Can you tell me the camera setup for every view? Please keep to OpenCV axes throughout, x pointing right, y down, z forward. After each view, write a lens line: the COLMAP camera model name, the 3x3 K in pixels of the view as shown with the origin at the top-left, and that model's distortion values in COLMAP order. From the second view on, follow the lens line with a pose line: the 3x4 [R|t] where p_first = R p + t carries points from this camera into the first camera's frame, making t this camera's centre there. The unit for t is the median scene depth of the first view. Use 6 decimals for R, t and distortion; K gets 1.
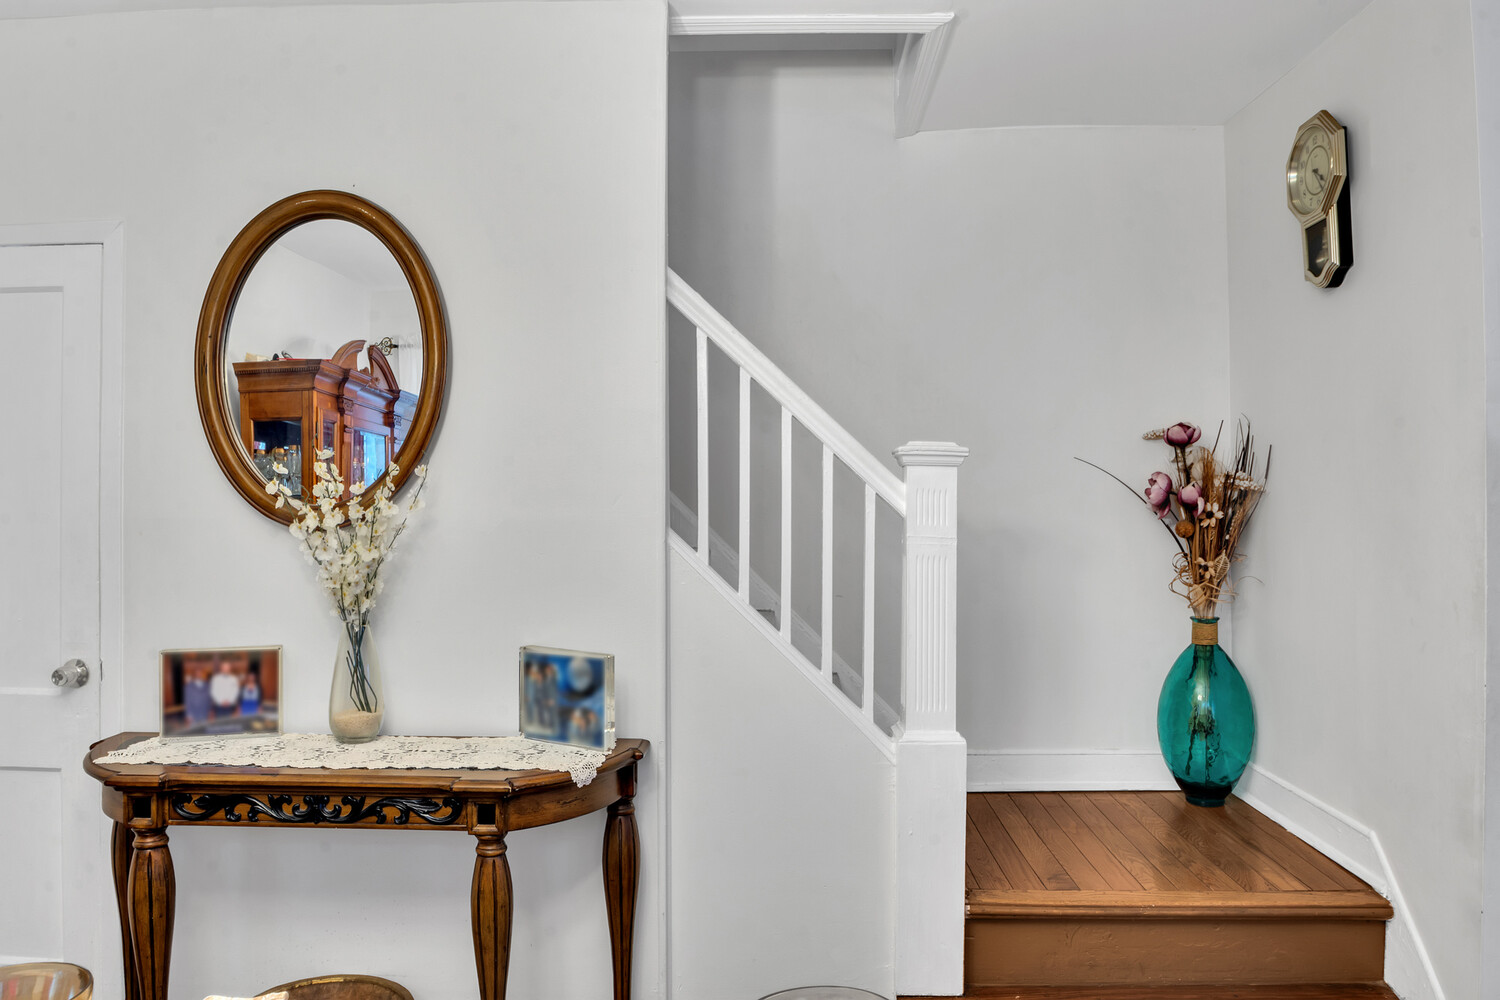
lens RADIAL K [[1004.1, 0, 747.9], [0, 1004.1, 498.5], [0, 0, 1]] dist [-0.034464, 0.002309]
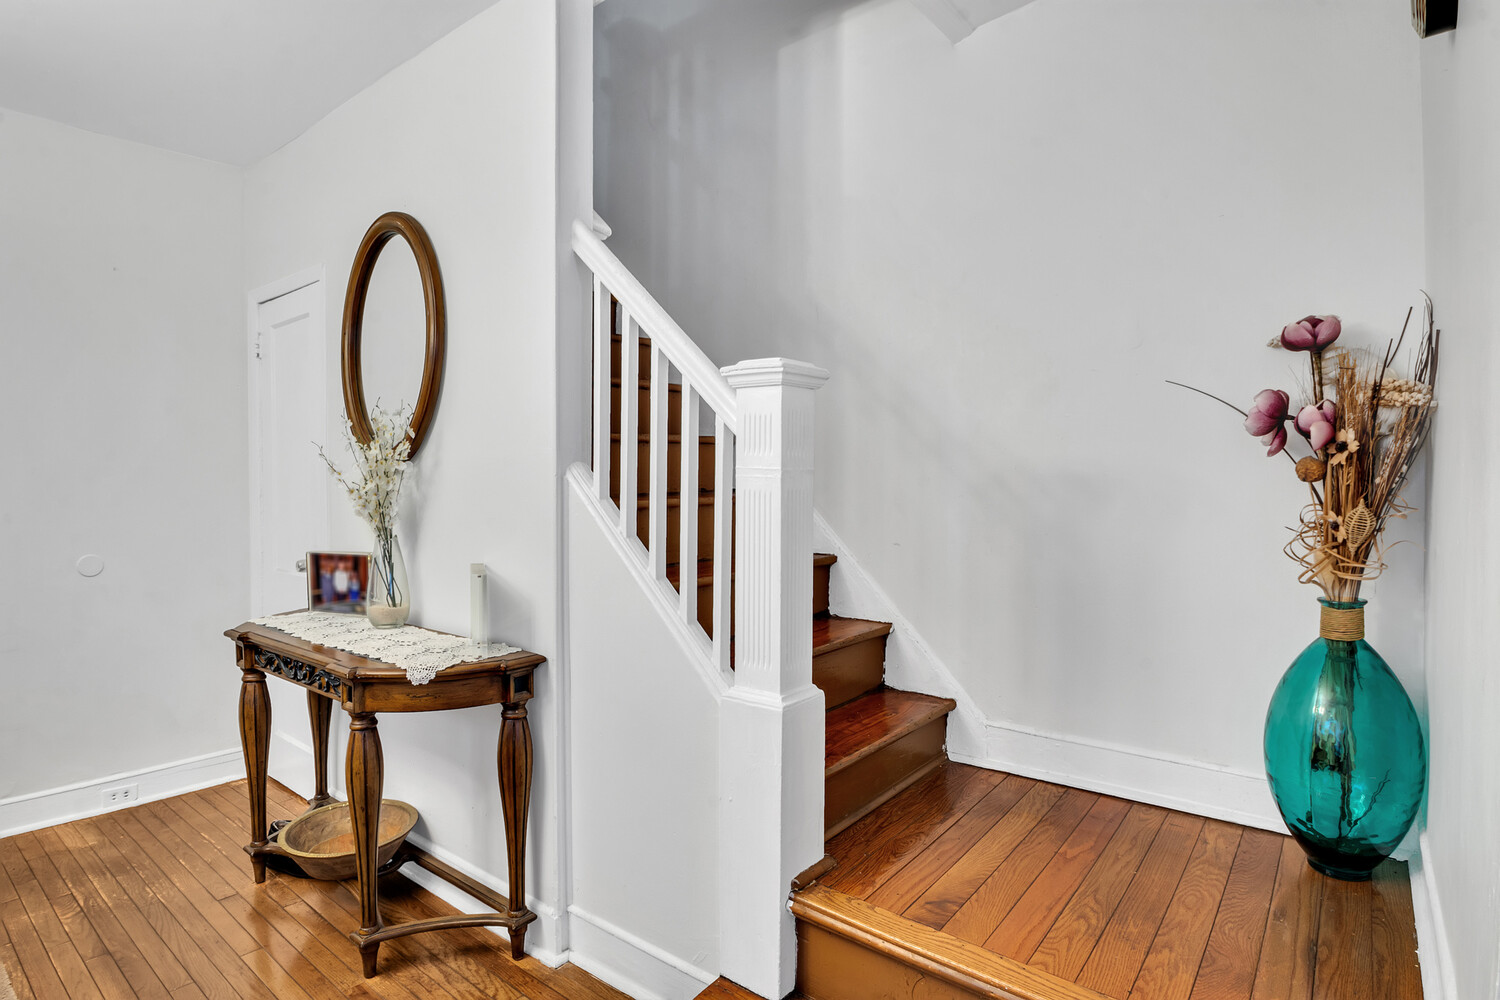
lens RADIAL K [[750.3, 0, 752.7], [0, 750.3, 502.3], [0, 0, 1]] dist [-0.014821, -0.000660]
pose [[0.811645, 0.014659, -0.583967, 0.434387], [0.003391, 0.999550, 0.029803, 0.037143], [0.584141, -0.026170, 0.811230, 0.362519]]
